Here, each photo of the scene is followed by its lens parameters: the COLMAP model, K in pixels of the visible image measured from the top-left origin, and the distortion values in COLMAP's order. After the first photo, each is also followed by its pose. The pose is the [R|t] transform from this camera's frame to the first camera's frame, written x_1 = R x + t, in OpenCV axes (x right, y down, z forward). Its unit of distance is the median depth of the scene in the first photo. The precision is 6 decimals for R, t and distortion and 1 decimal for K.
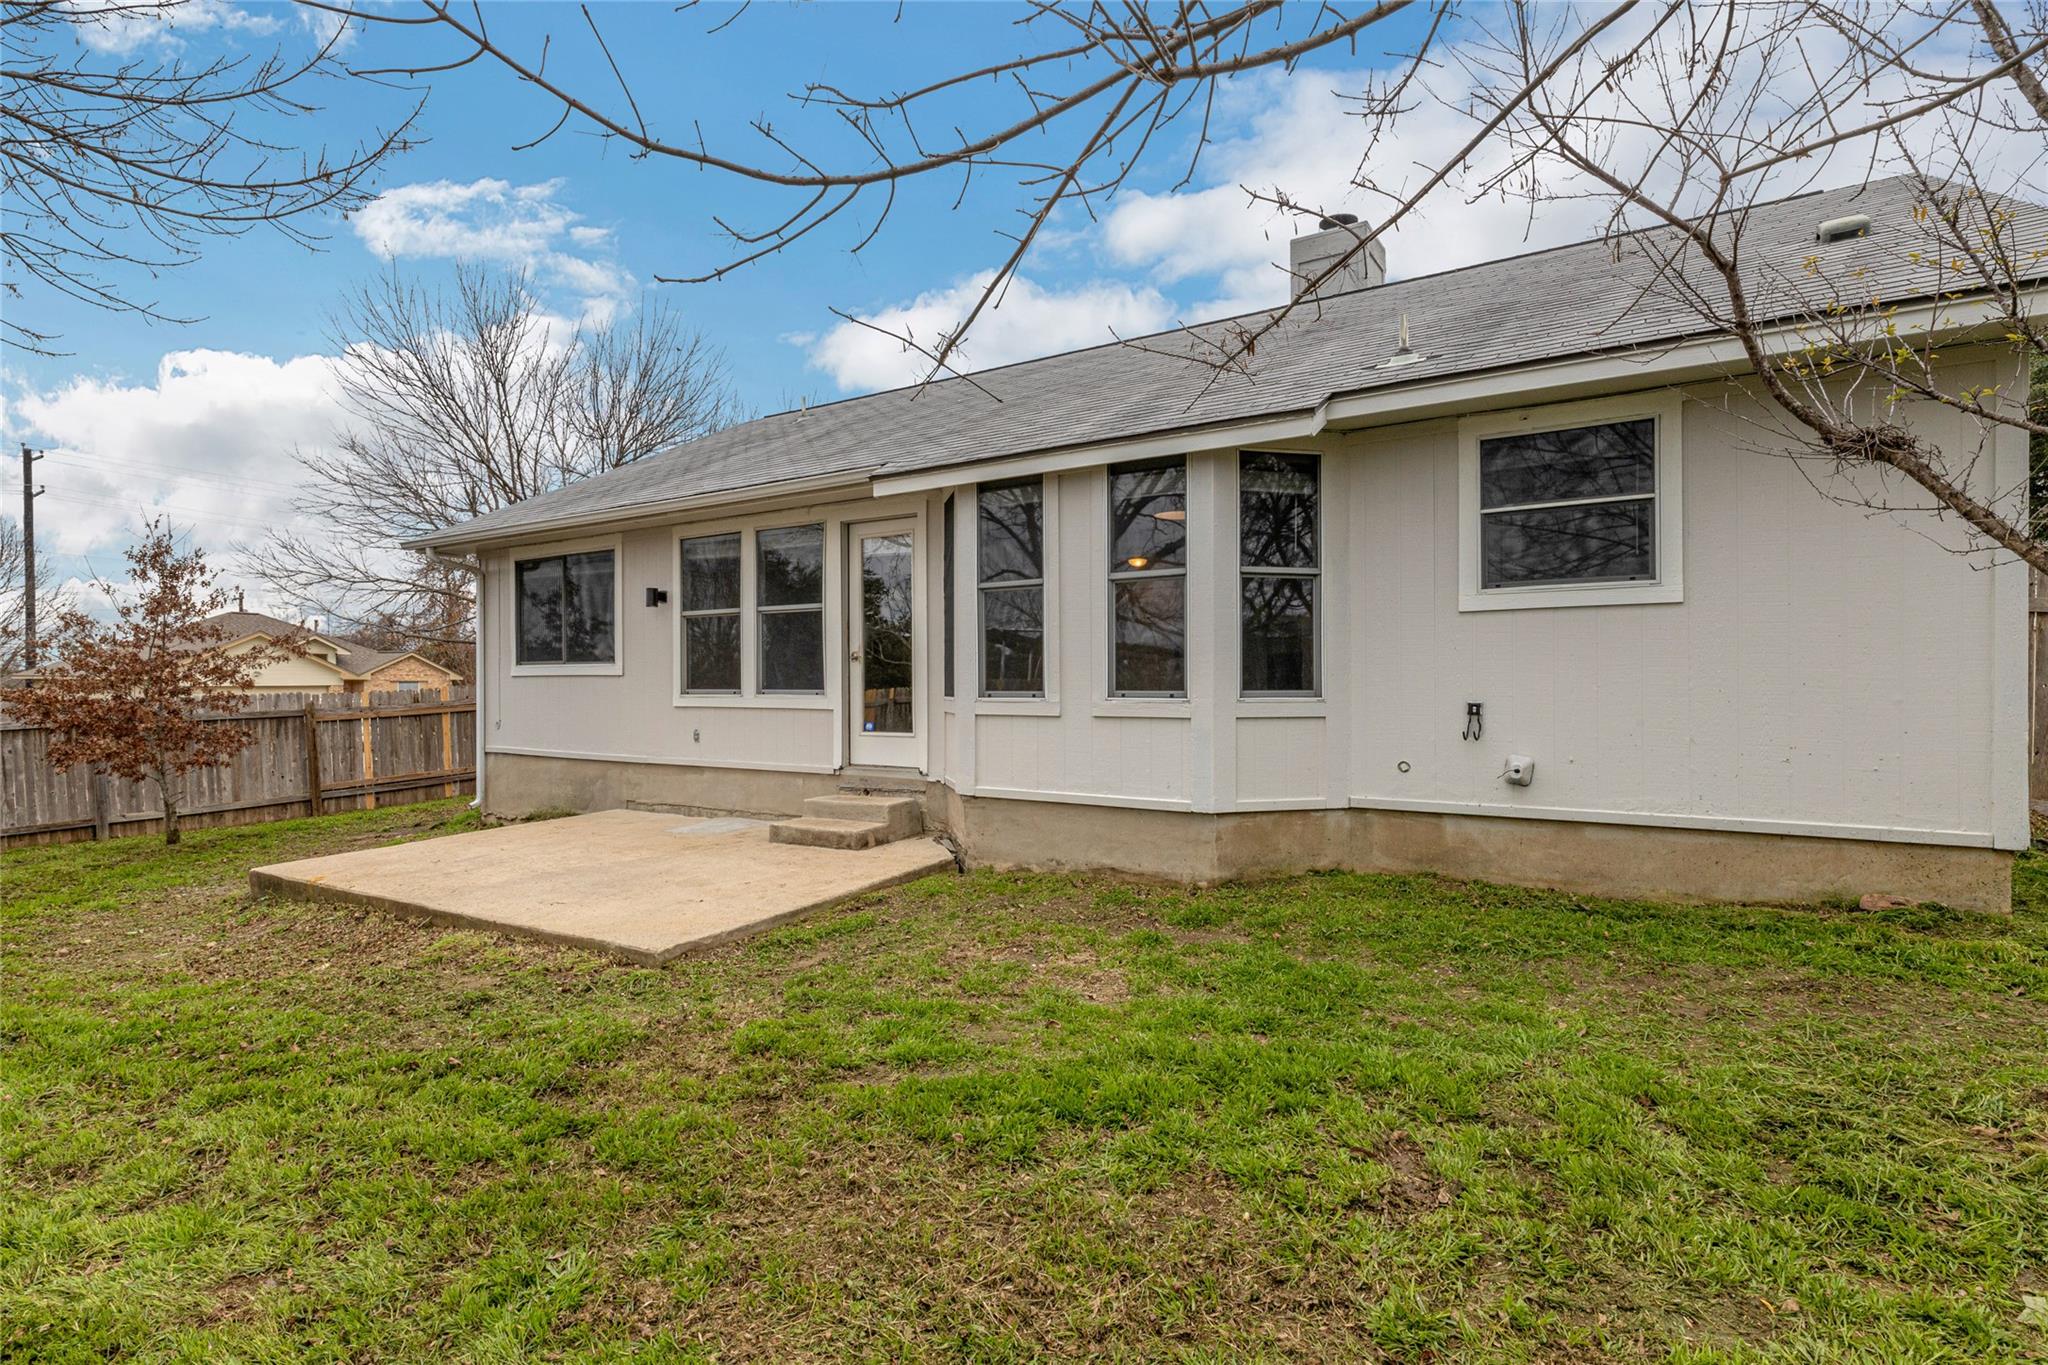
lens RADIAL K [[998.9, 0, 1025.4], [0, 998.9, 673.4], [0, 0, 1]] dist [-0.003412, -0.000109]
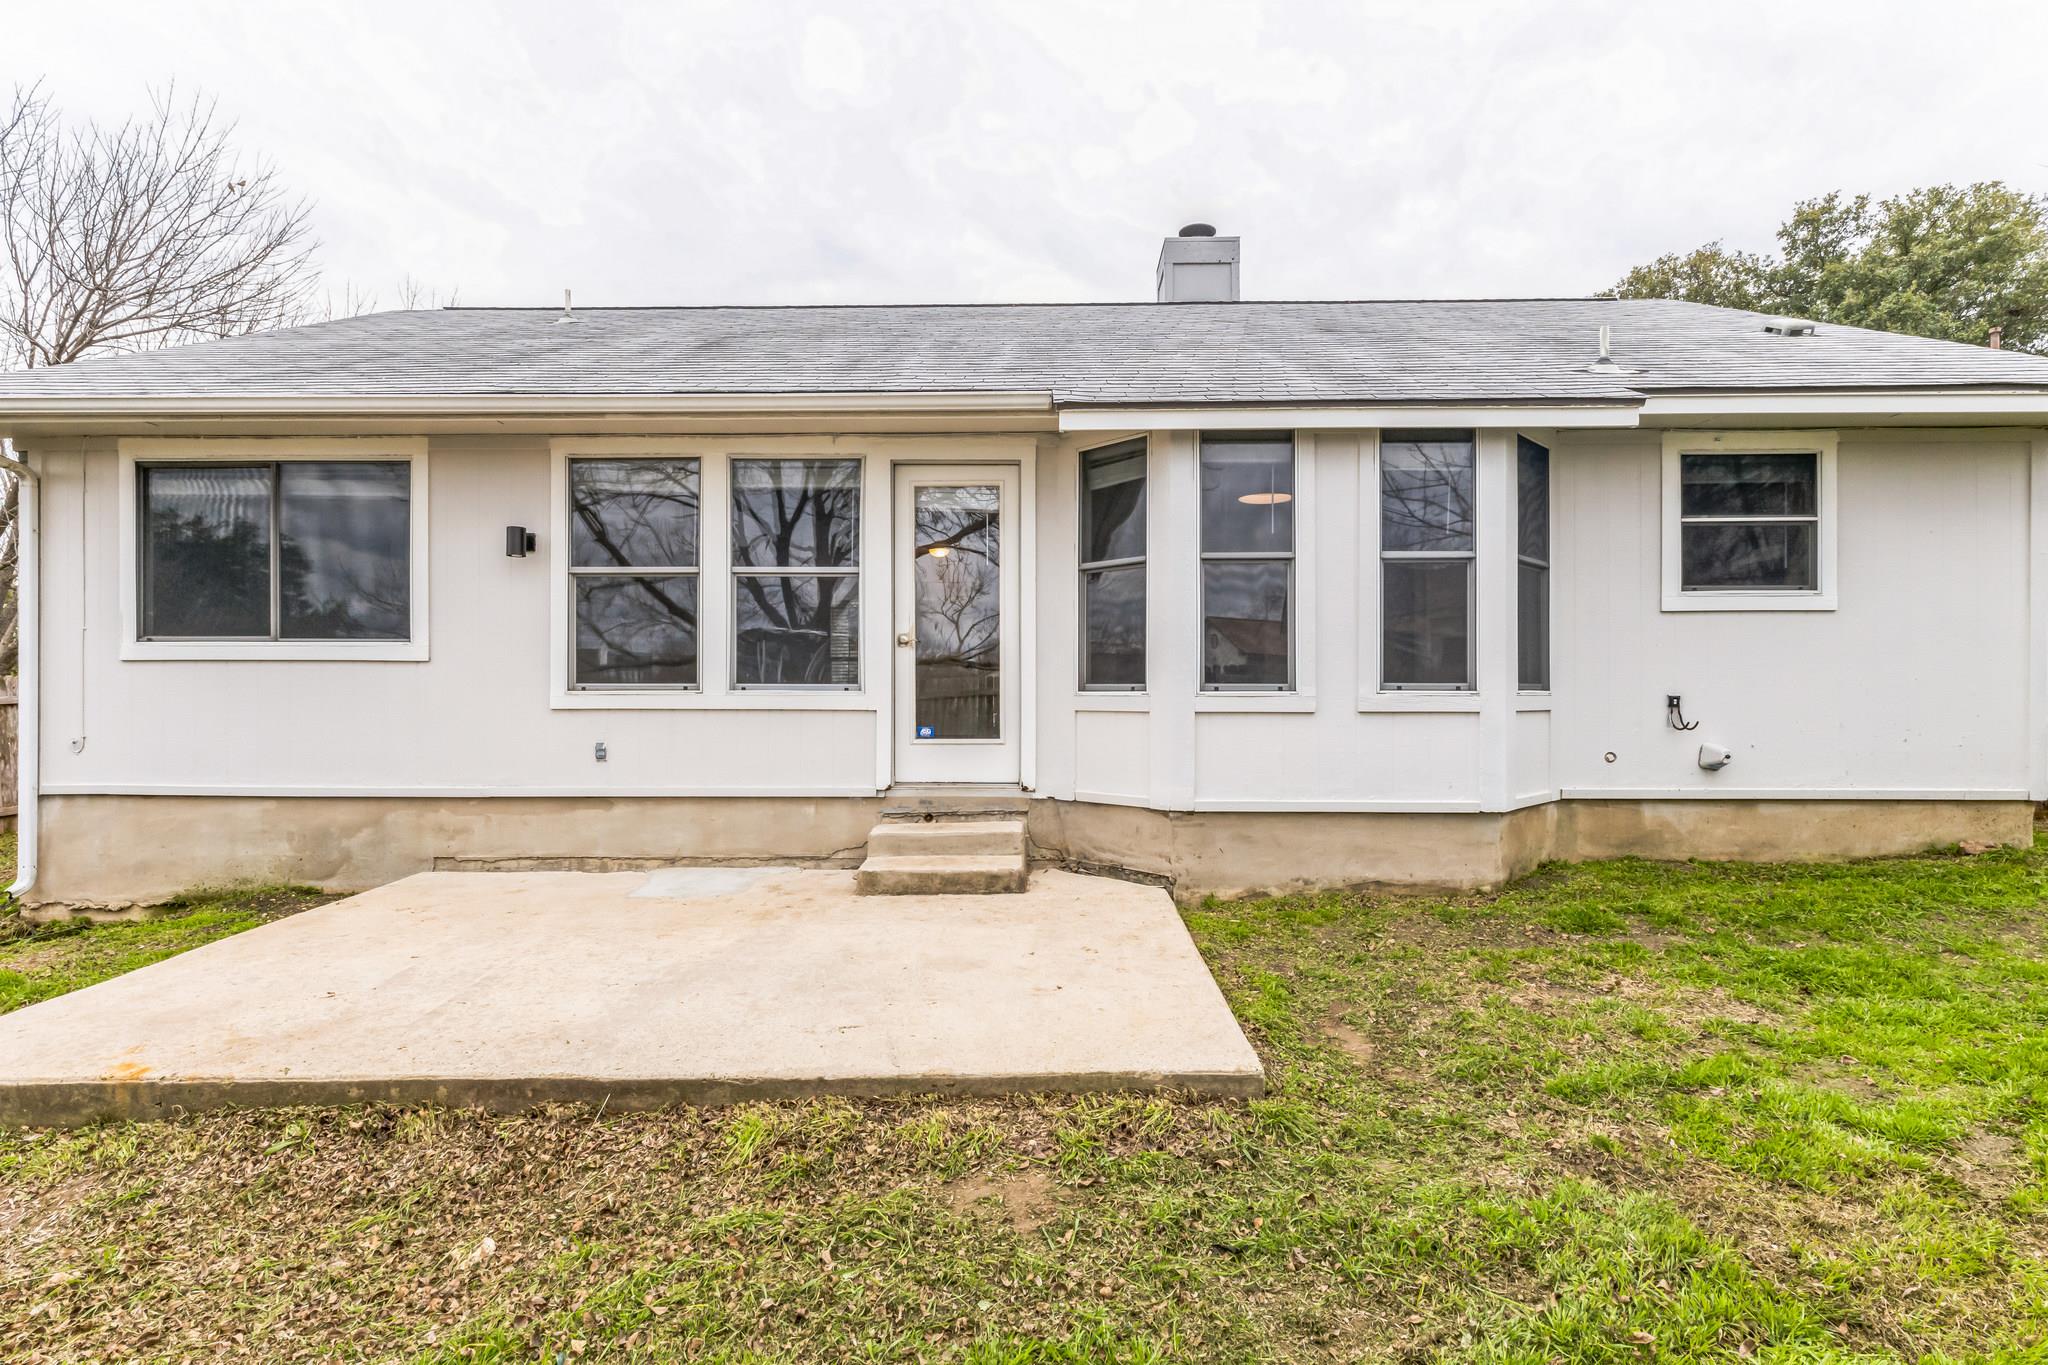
lens RADIAL K [[991.5, 0, 1024.4], [0, 991.5, 690.3], [0, 0, 1]] dist [-0.001700, -0.000175]
pose [[0.848576, 0.005714, 0.529043, -0.603654], [-0.009098, 0.999951, 0.003794, 0.021624], [-0.528995, -0.008032, 0.848587, 0.385122]]
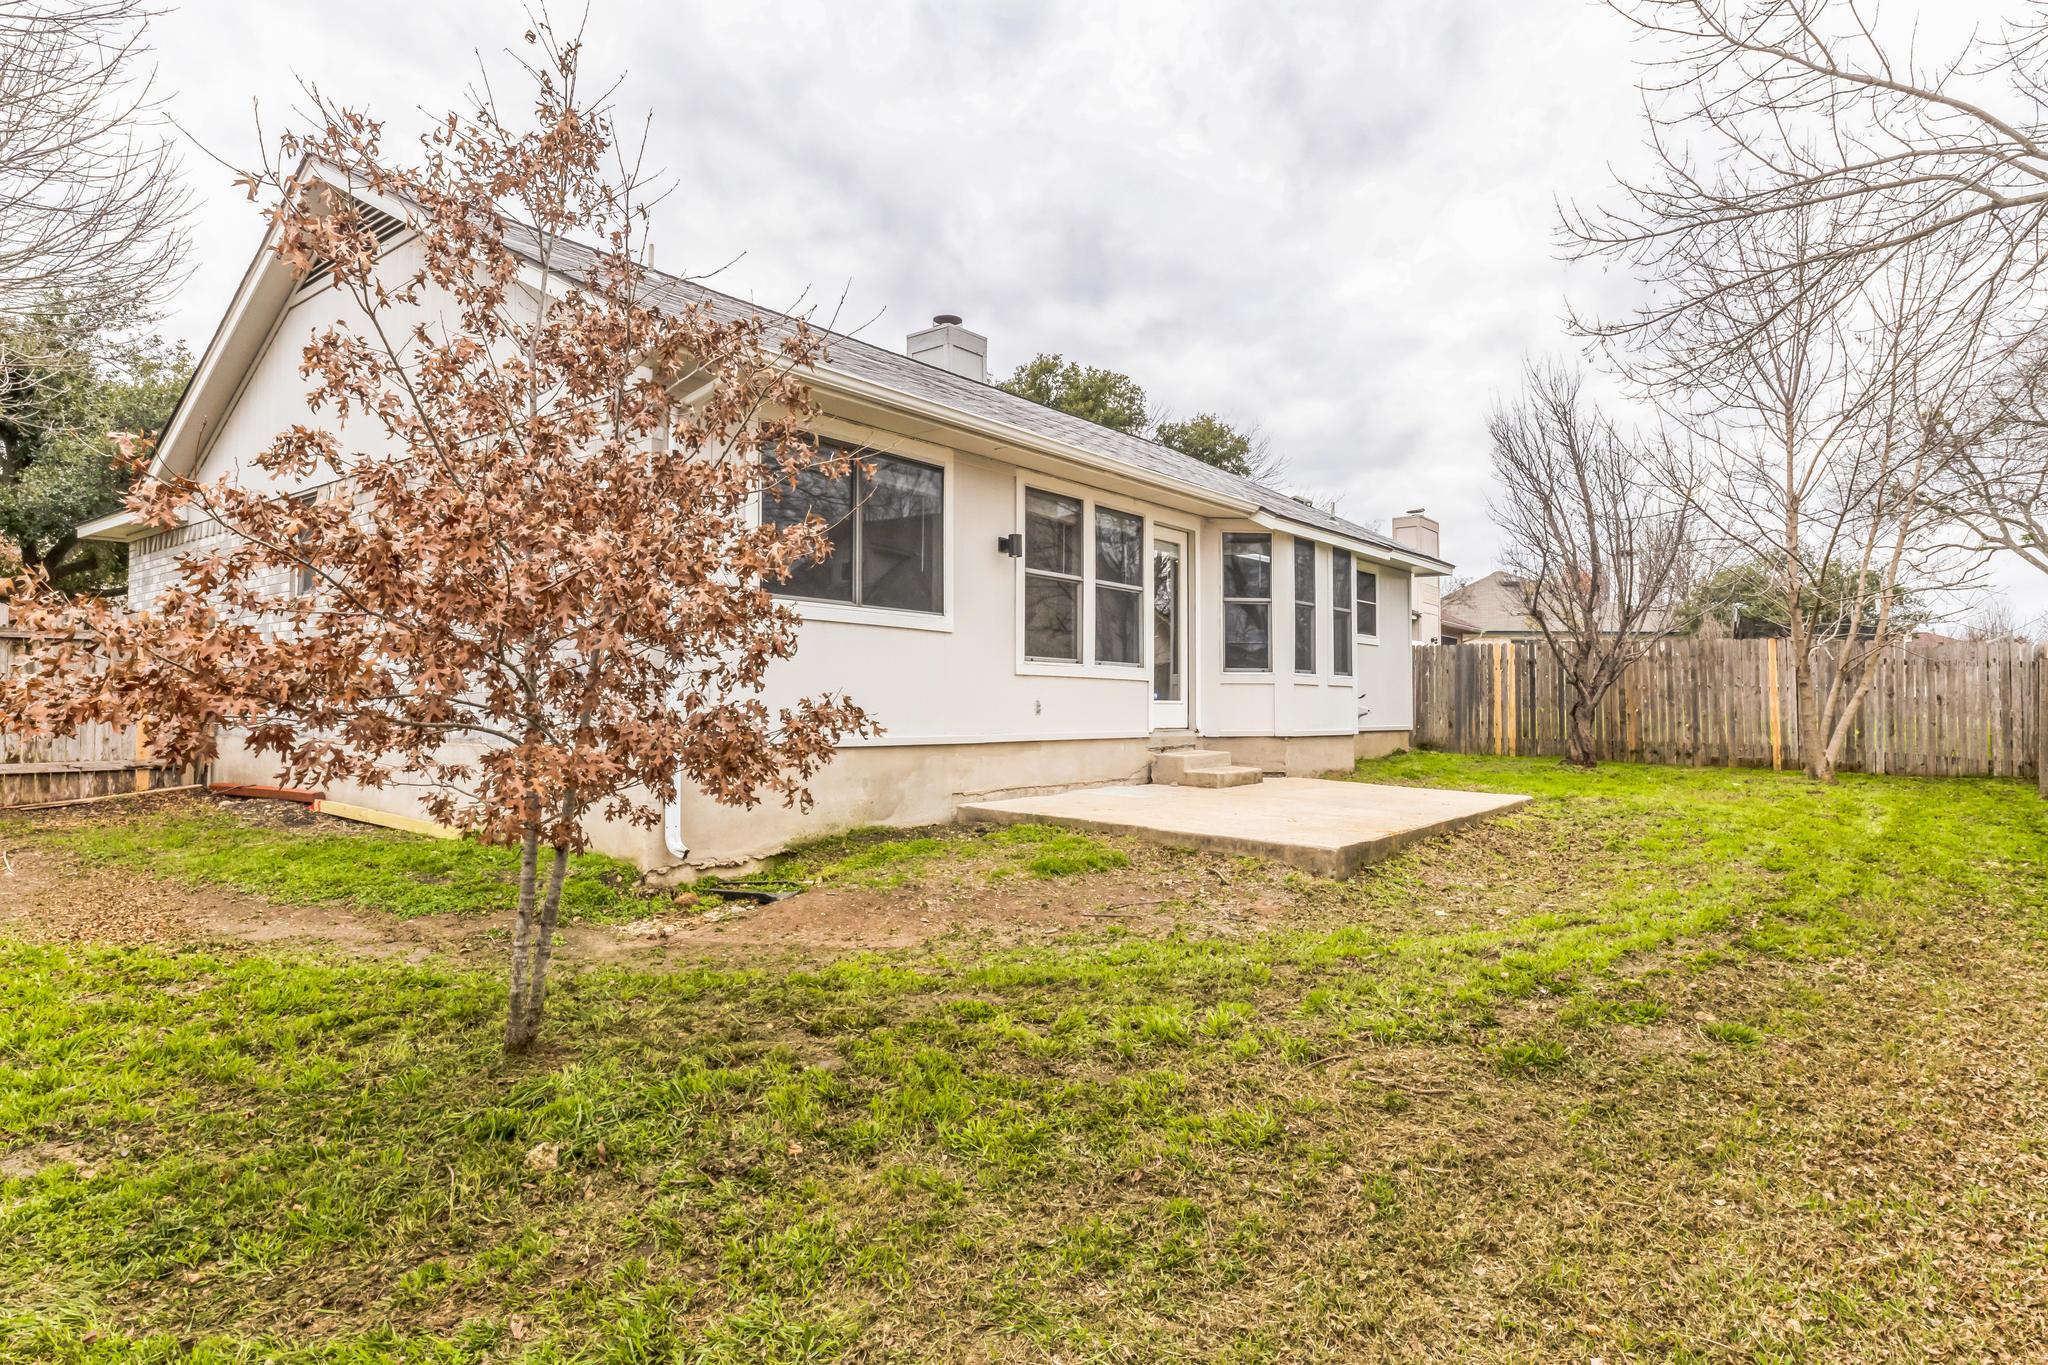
lens RADIAL K [[996.9, 0, 1024.0], [0, 996.9, 682.5], [0, 0, 1]] dist [0.021781, 0.000149]
pose [[0.173784, 0.016541, 0.984645, -1.680766], [-0.023008, 0.999654, -0.012732, 0.071935], [-0.984515, -0.020442, 0.174104, 1.173189]]
